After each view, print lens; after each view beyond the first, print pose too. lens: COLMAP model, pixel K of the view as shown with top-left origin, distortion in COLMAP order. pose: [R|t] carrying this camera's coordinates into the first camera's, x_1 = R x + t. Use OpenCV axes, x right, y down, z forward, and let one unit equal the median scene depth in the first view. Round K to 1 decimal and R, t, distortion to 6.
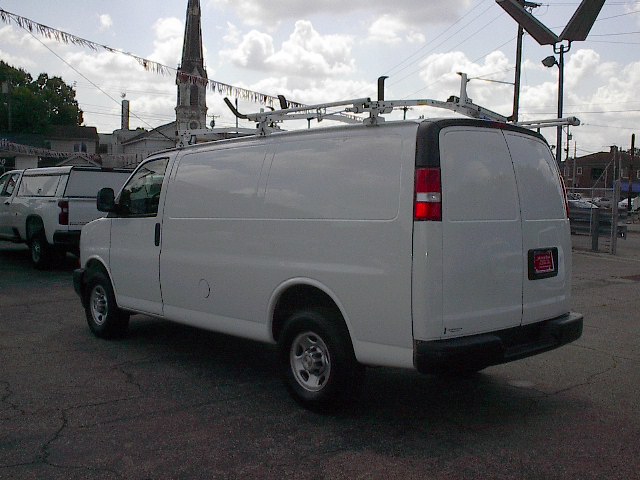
lens RADIAL K [[710.8, 0, 320.0], [0, 710.8, 240.0], [0, 0, 1]] dist [-0.113438, 0.013478]
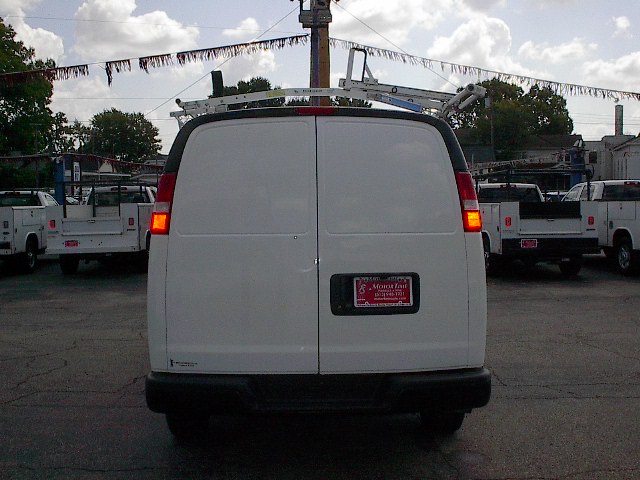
lens RADIAL K [[710.8, 0, 320.0], [0, 710.8, 240.0], [0, 0, 1]] dist [-0.113438, 0.013478]
pose [[0.758336, 0.014164, -0.651710, 0.693257], [-0.022860, 0.999727, -0.004872, -0.016222], [0.651462, 0.018592, 0.758453, 0.373029]]
